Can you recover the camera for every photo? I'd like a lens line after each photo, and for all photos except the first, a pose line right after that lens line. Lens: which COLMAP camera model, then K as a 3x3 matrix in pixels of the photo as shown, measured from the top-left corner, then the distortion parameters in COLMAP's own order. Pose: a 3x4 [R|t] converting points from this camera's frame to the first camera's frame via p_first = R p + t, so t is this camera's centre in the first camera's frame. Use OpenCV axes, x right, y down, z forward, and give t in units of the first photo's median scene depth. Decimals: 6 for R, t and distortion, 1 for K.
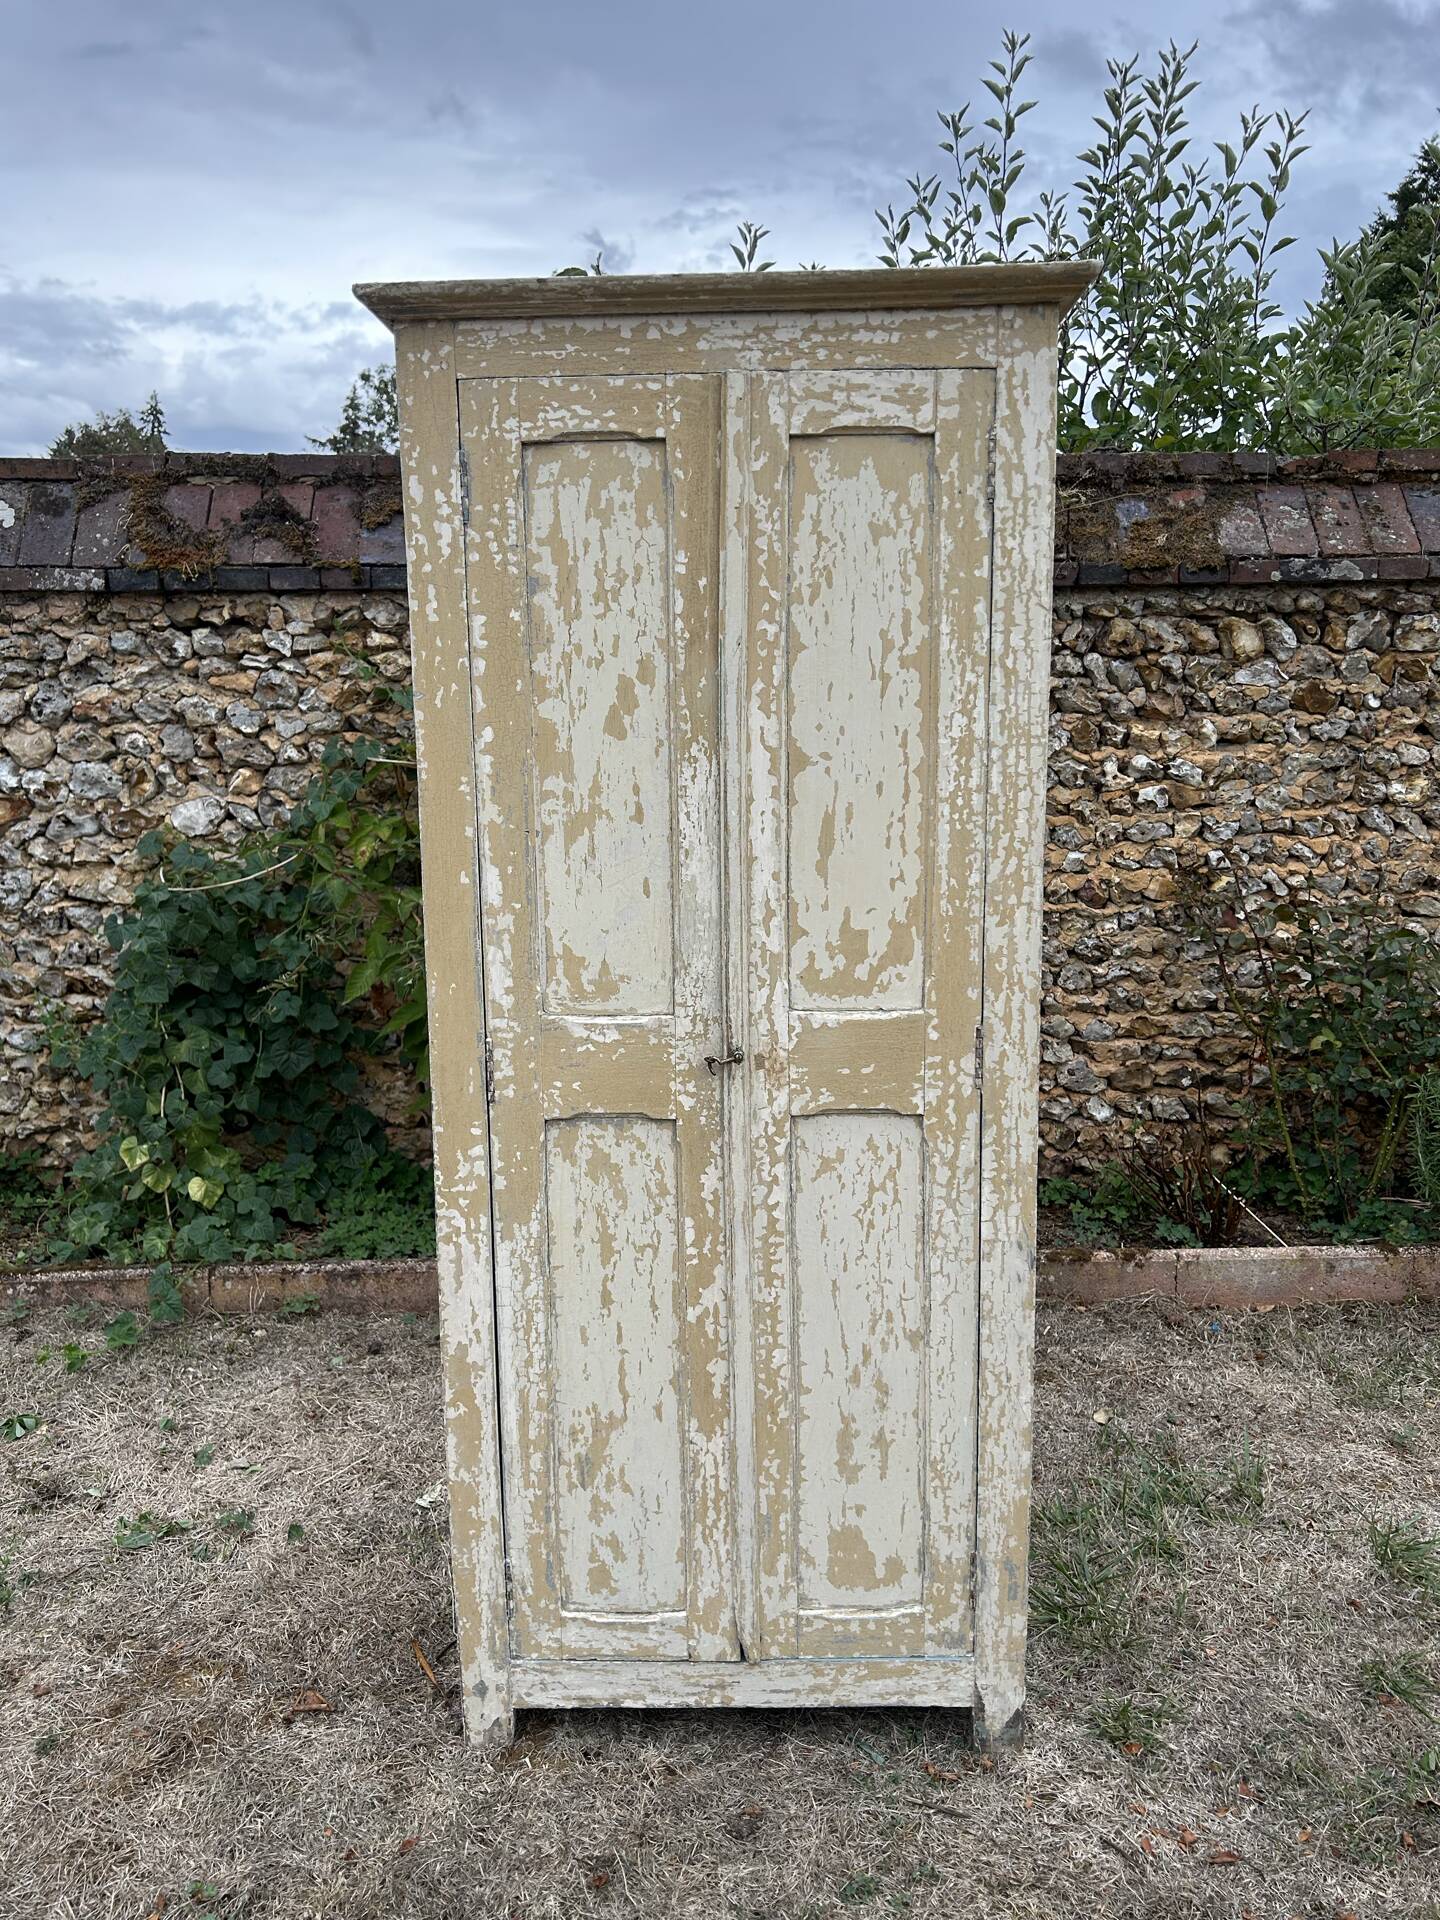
lens RADIAL K [[1448.2, 0, 699.3], [0, 1448.2, 959.0], [0, 0, 1]] dist [0.050915, -0.058003]
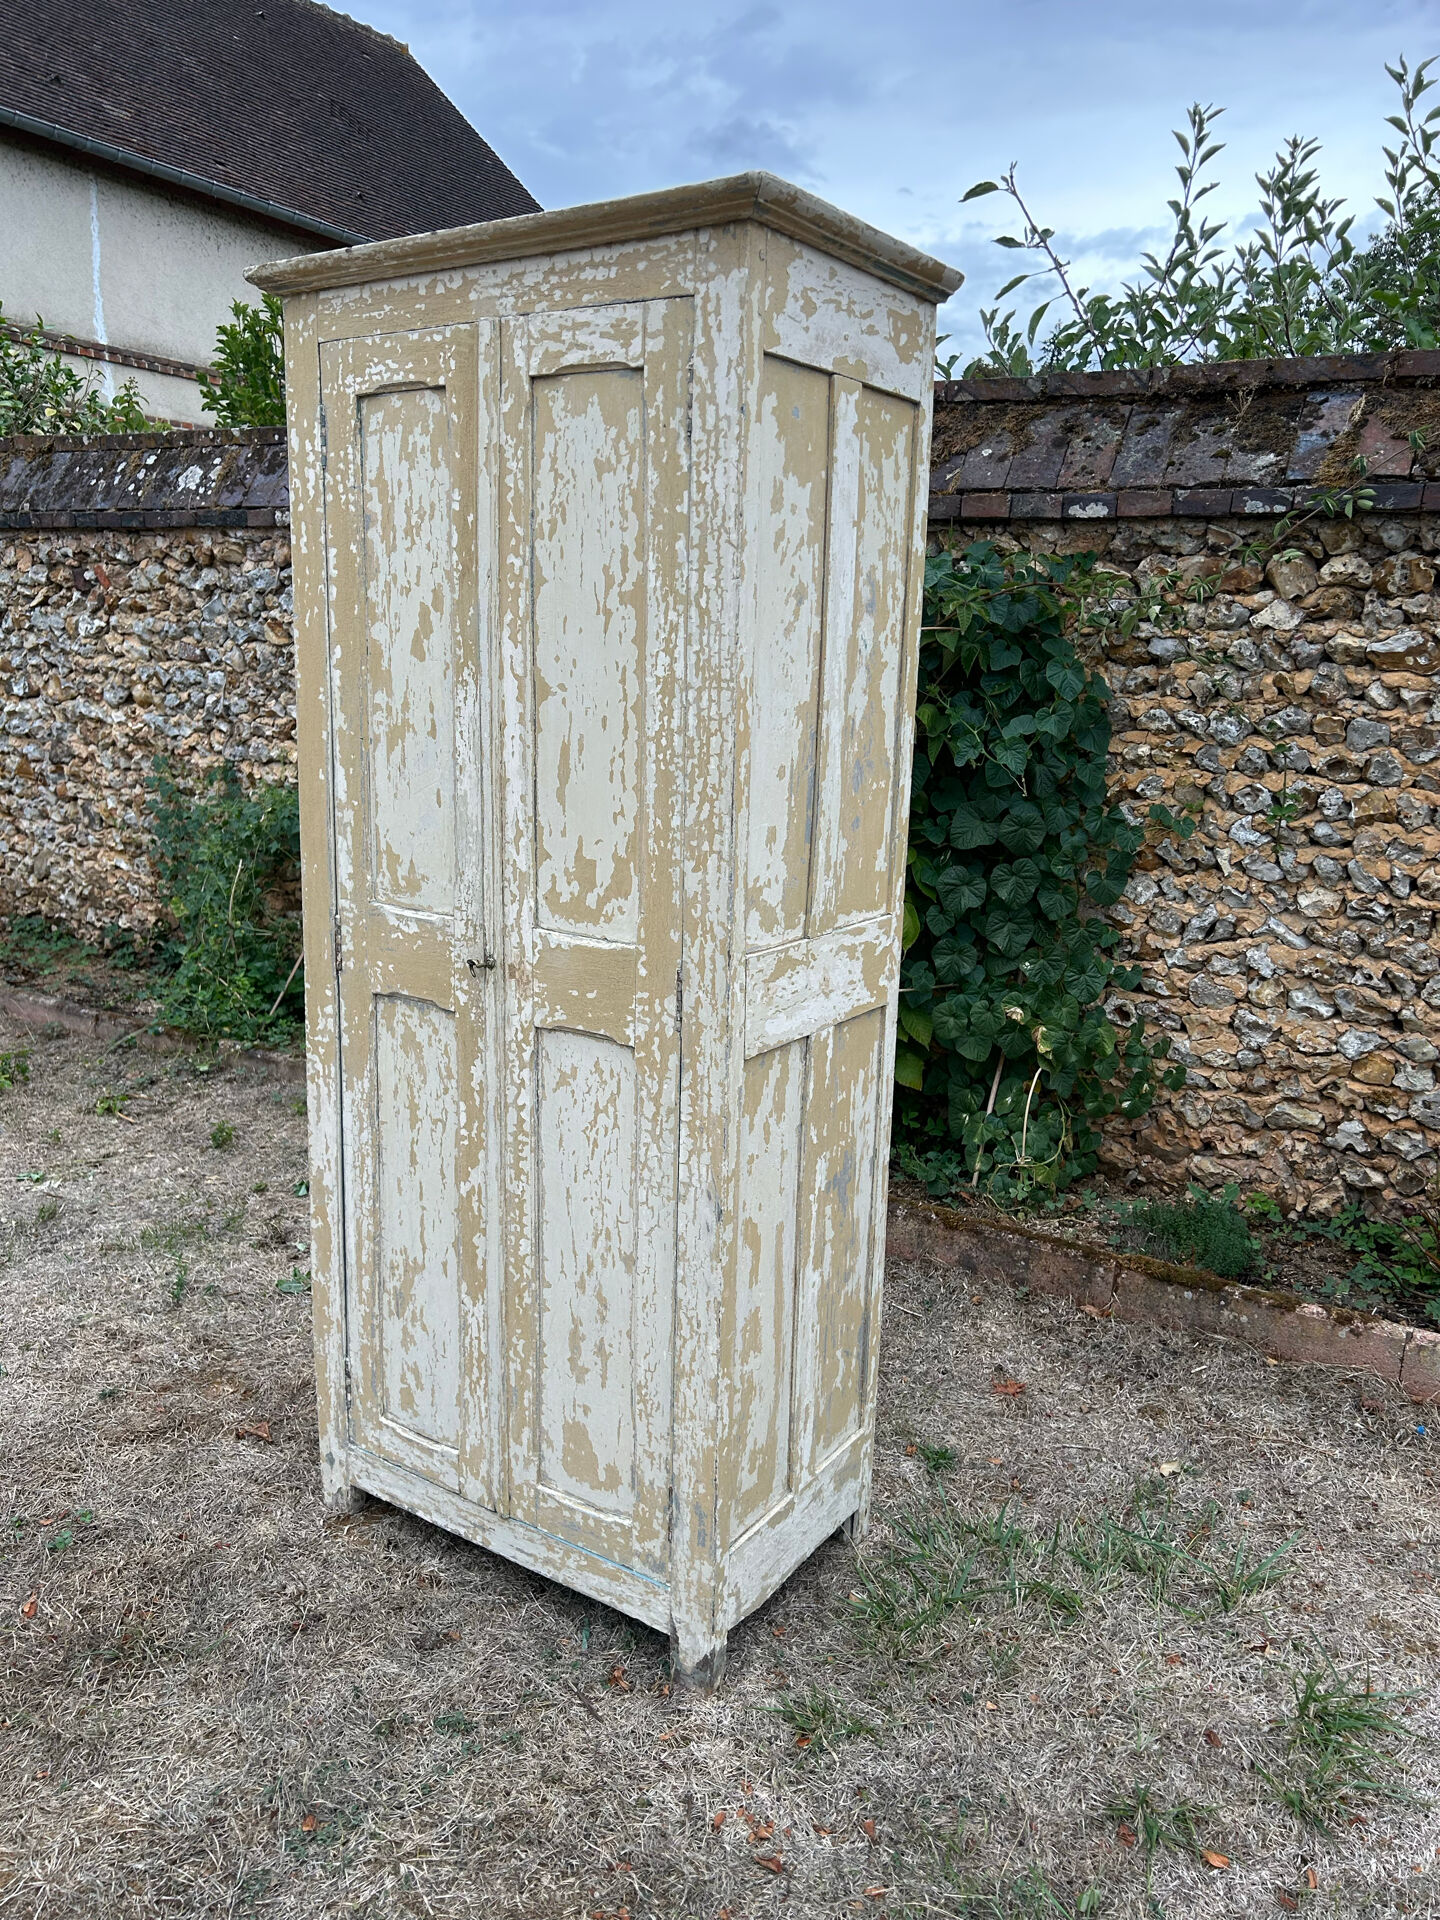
lens RADIAL K [[1448.2, 0, 702.9], [0, 1448.2, 956.8], [0, 0, 1]] dist [0.050915, -0.058003]
pose [[0.839708, 0.151256, -0.521548, 0.678573], [-0.127209, 0.988492, 0.081866, -0.042808], [0.527929, -0.002398, 0.849285, 0.152550]]
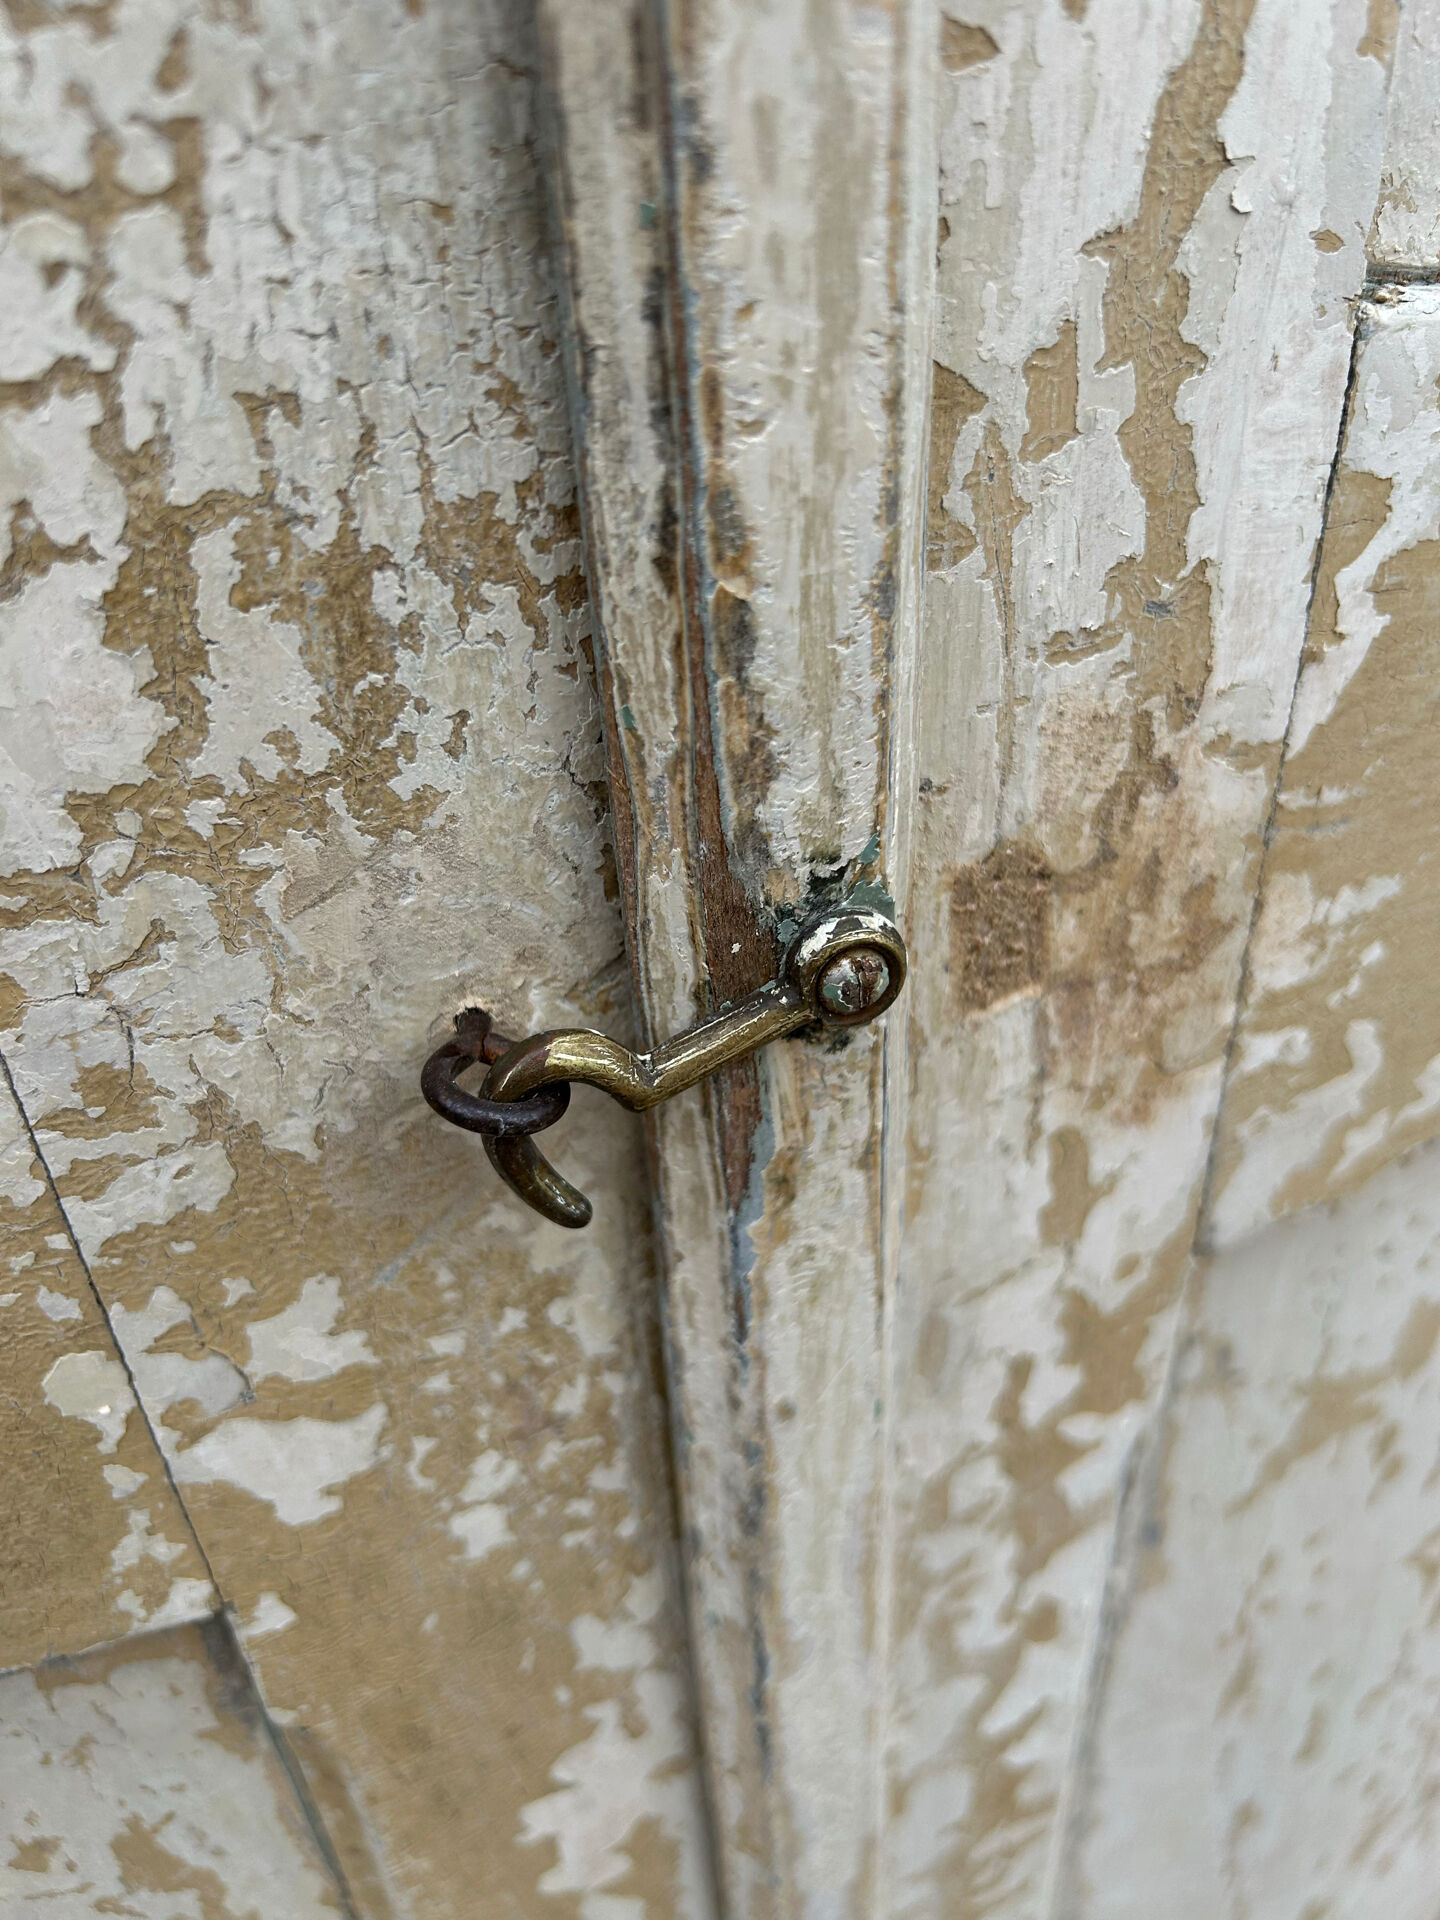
lens RADIAL K [[1448.2, 0, 709.5], [0, 1448.2, 949.5], [0, 0, 1]] dist [0.050915, -0.058003]
pose [[0.929076, -0.233935, 0.286518, -0.002474], [0.100805, 0.905418, 0.412380, 0.030237], [-0.355889, -0.354250, 0.864784, 0.872121]]
